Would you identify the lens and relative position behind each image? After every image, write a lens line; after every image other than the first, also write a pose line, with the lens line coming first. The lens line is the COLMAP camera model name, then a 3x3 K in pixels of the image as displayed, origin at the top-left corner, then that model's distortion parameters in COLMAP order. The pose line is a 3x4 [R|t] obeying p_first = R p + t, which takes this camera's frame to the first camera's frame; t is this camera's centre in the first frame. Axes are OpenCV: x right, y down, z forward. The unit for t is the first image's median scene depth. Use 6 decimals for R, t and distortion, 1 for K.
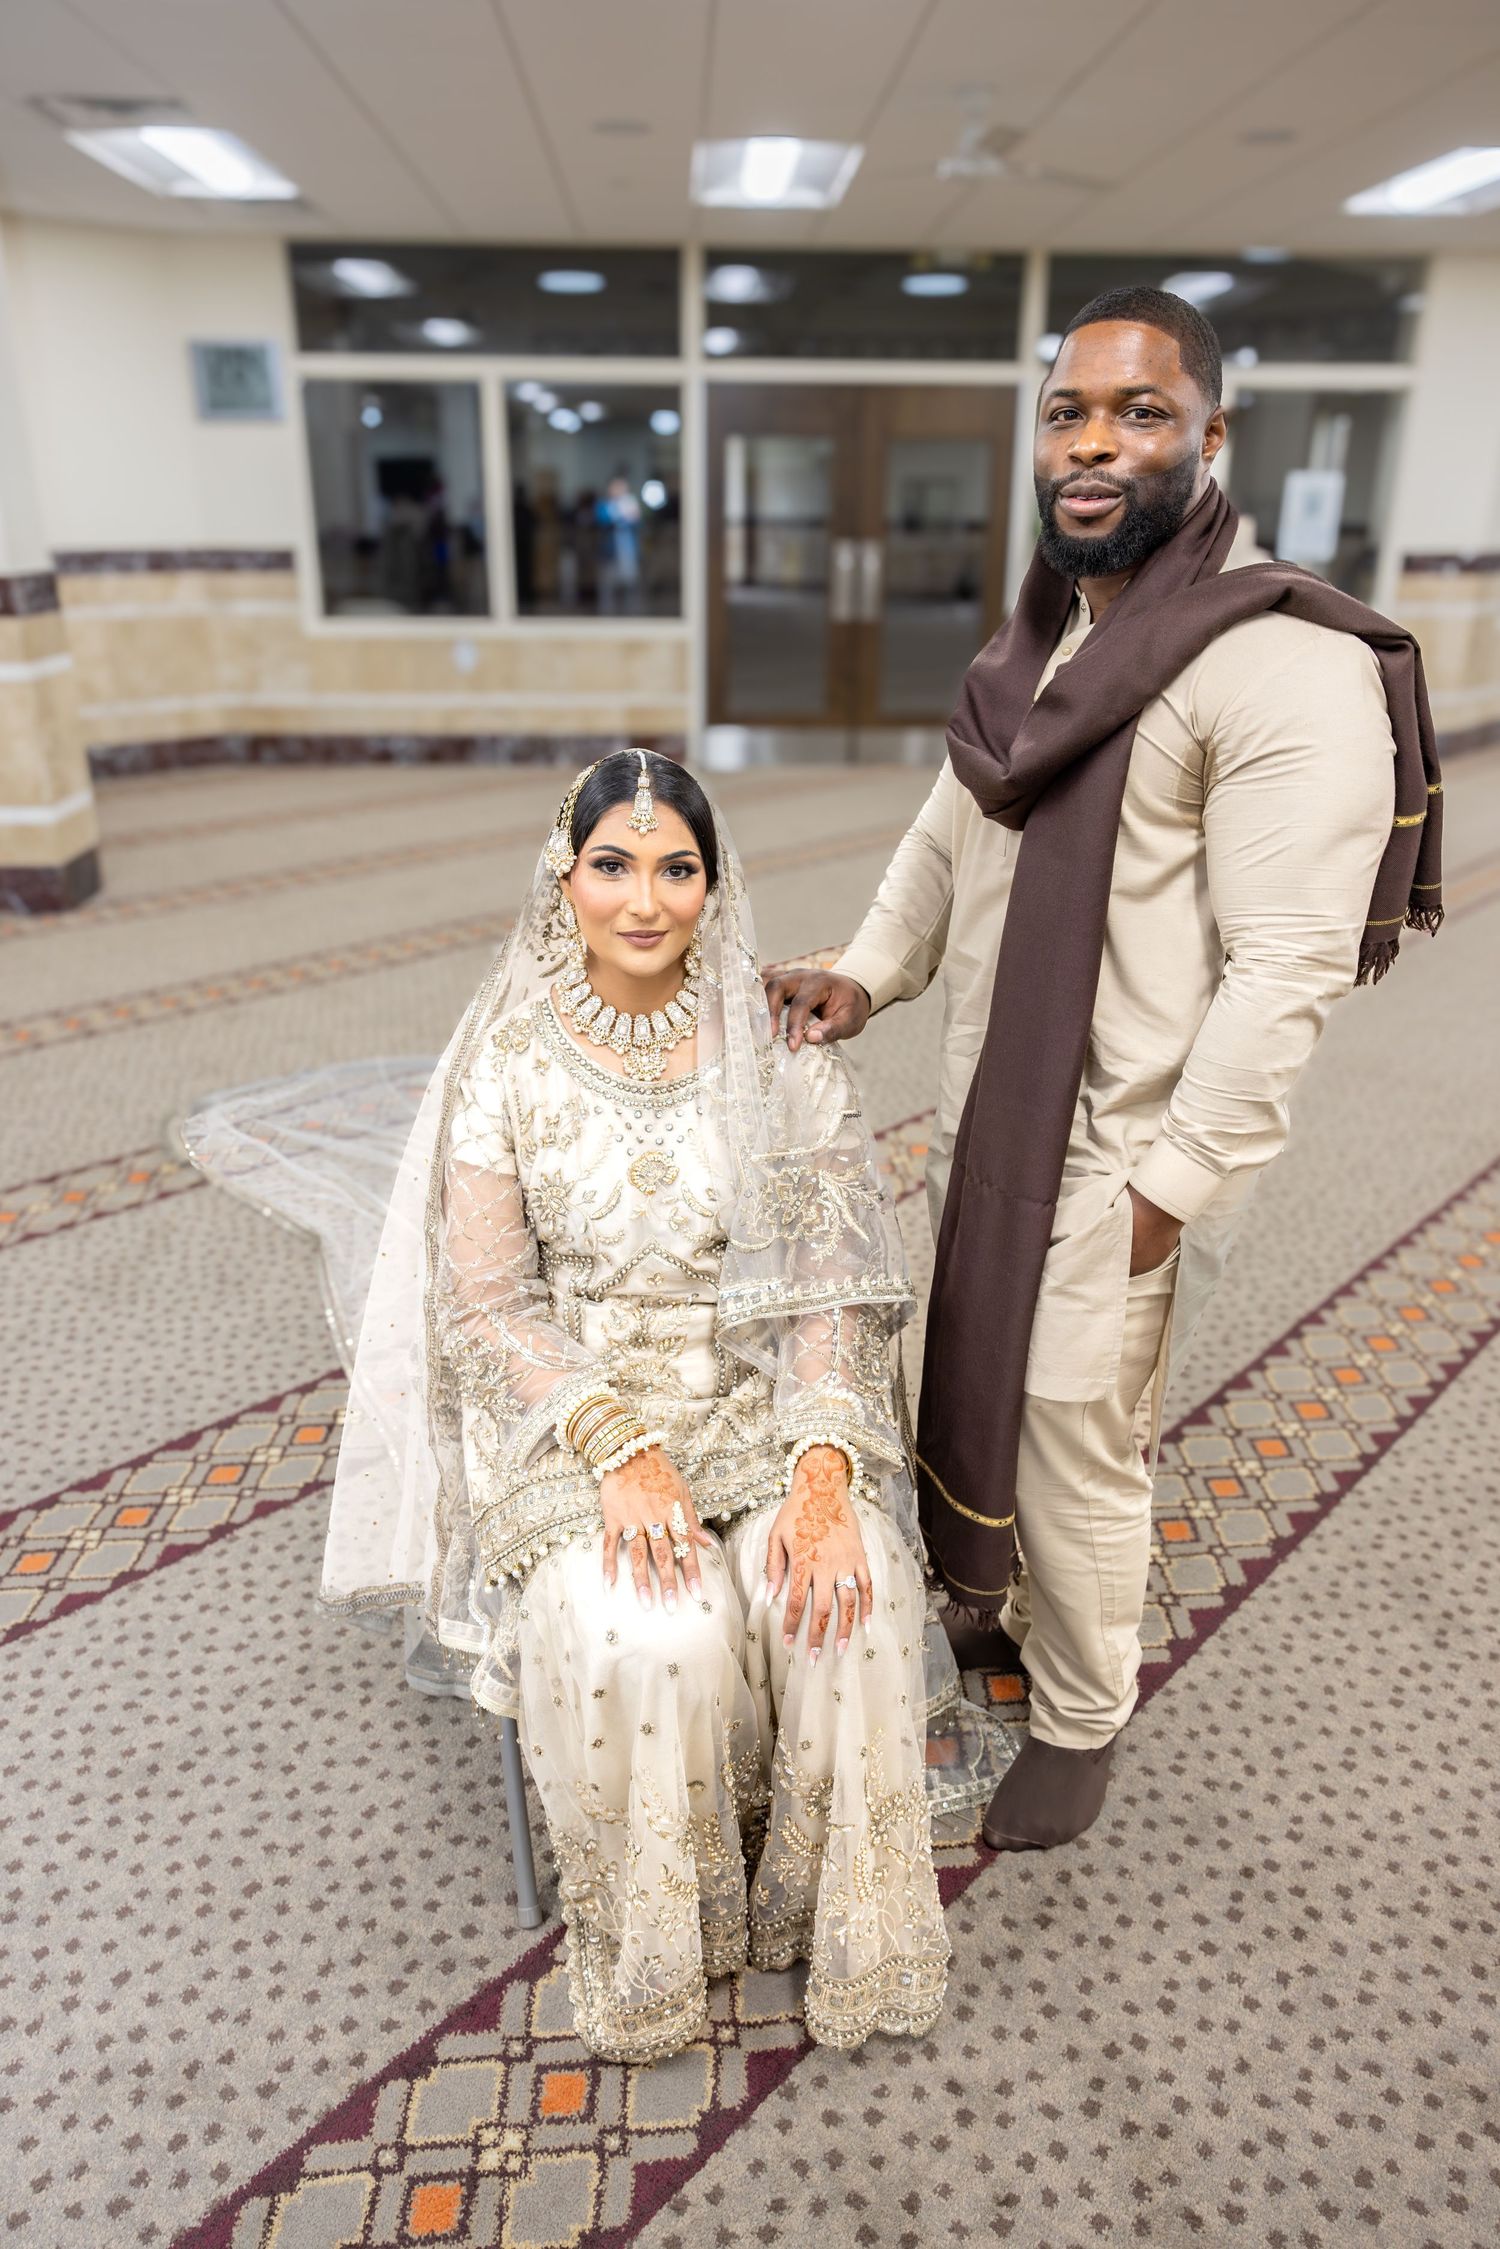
lens RADIAL K [[1533.4, 0, 750.0], [0, 1533.4, 1124.5], [0, 0, 1]] dist [-0.011432, -0.004304]
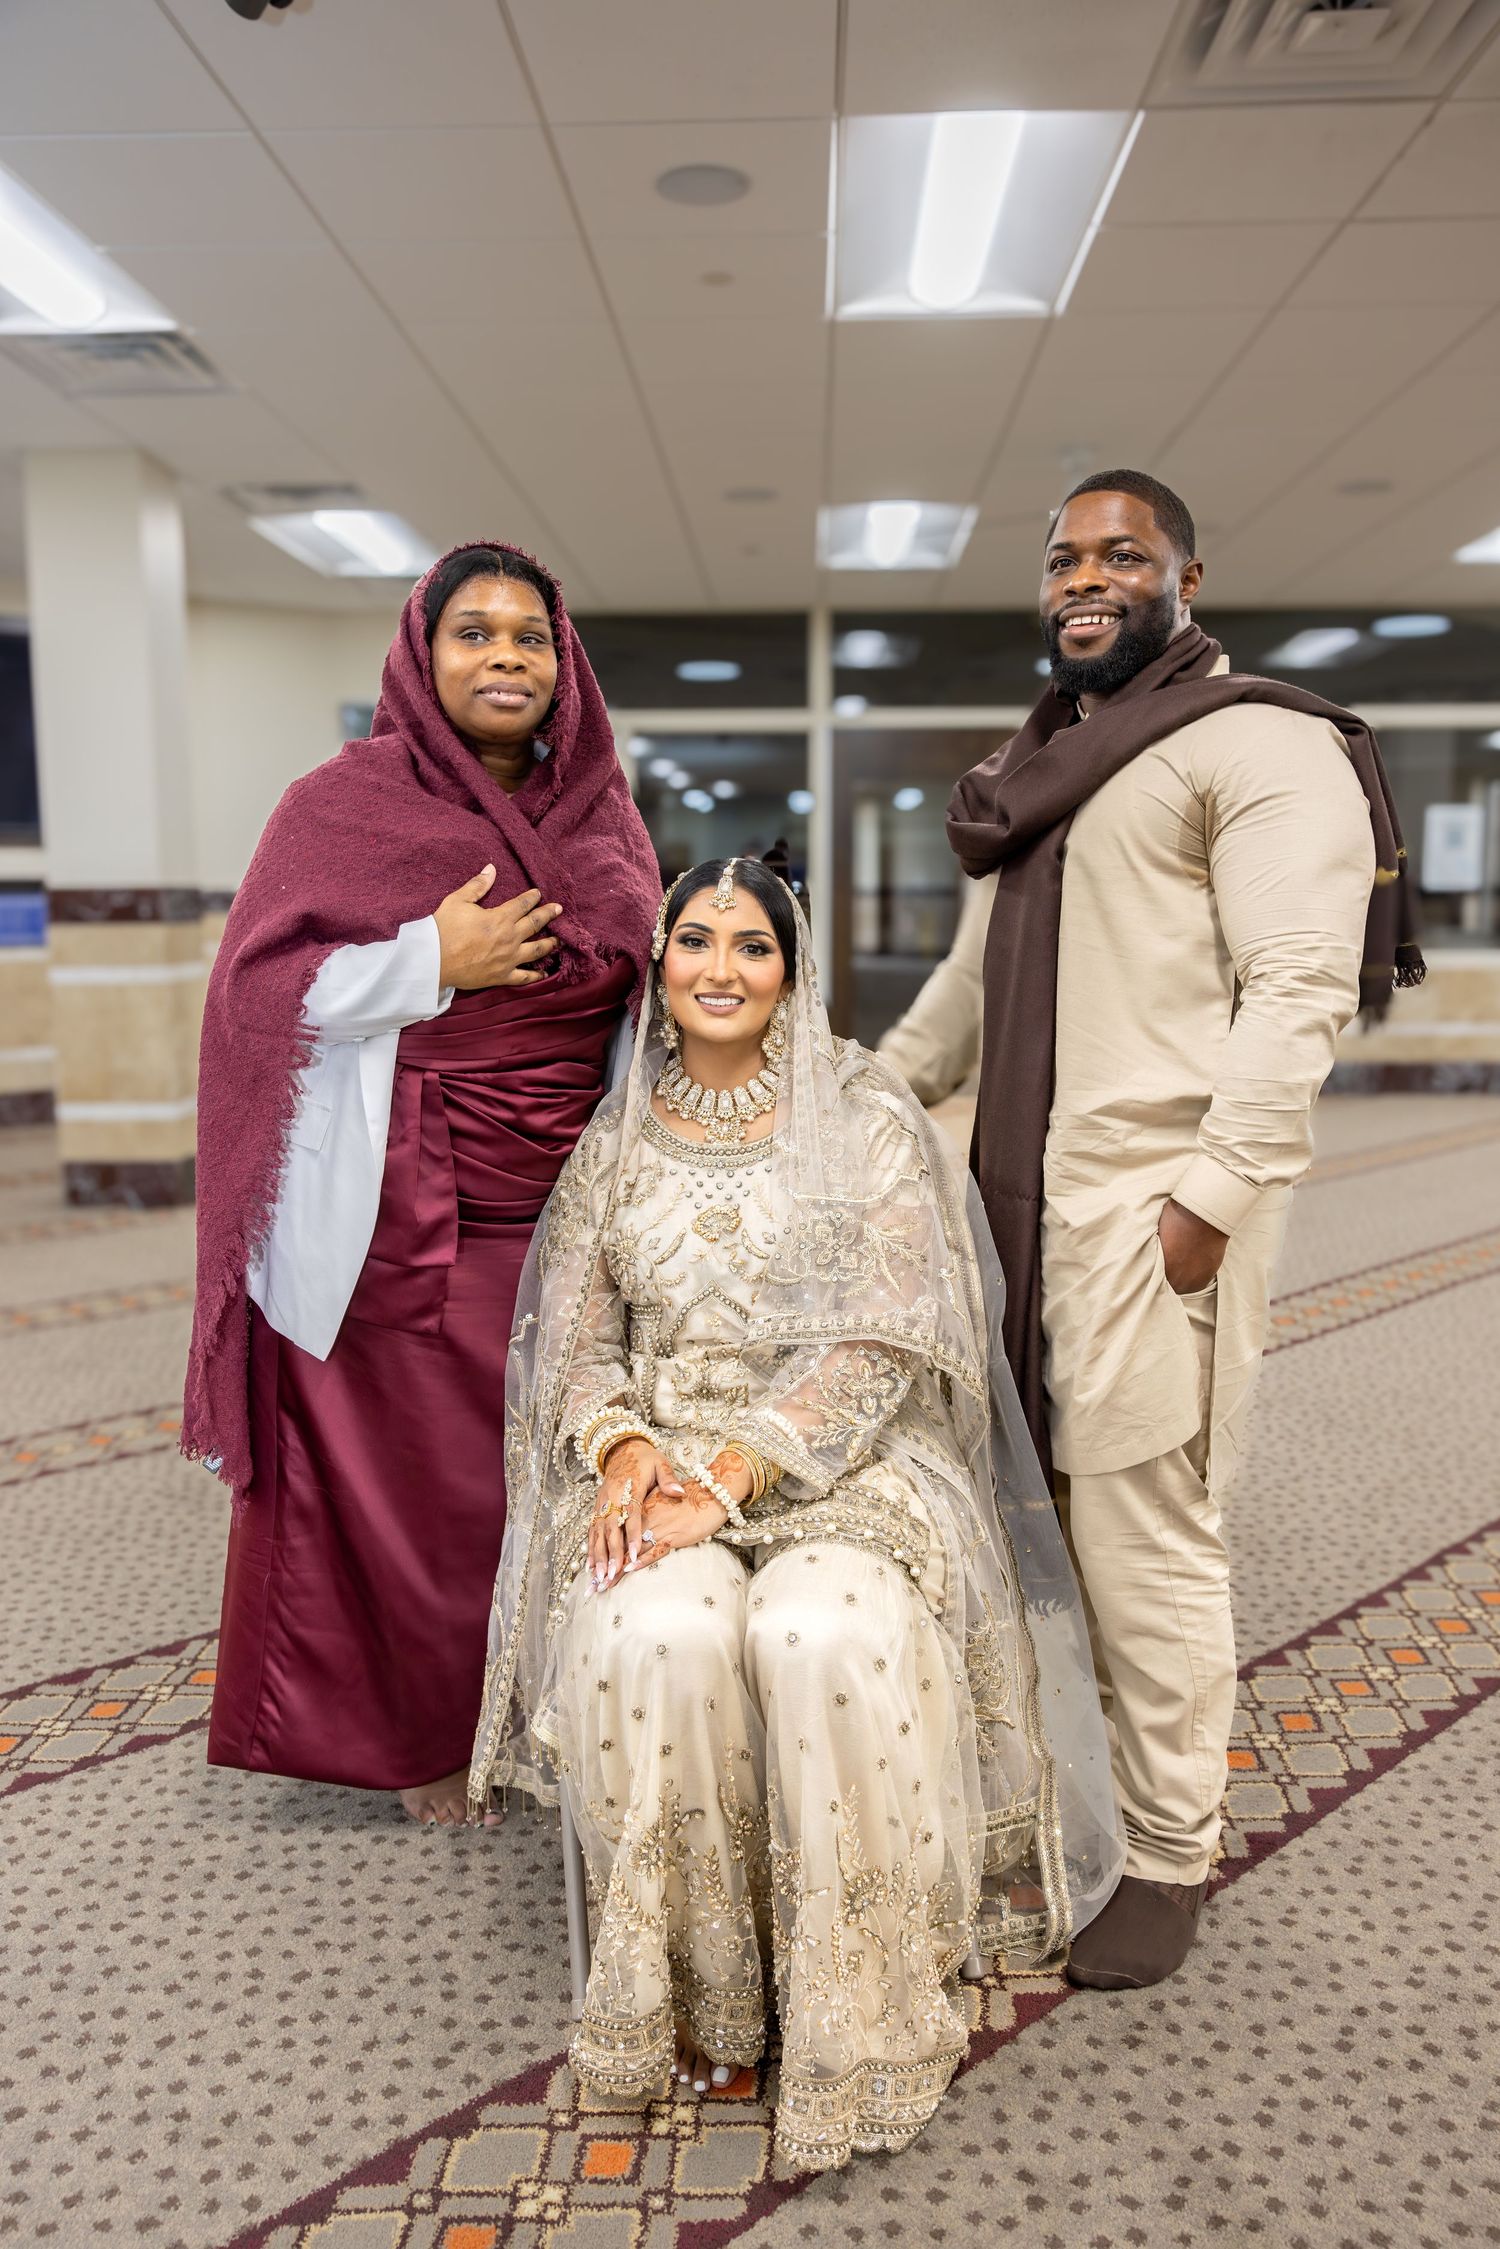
lens RADIAL K [[1718.6, 0, 750.0], [0, 1718.6, 1124.5], [0, 0, 1]] dist [-0.030956, -0.006361]
pose [[0.996340, -0.003407, -0.085415, 0.049336], [-0.018830, 0.965917, -0.258167, 0.245070], [0.083383, 0.258830, 0.962317, -0.148138]]
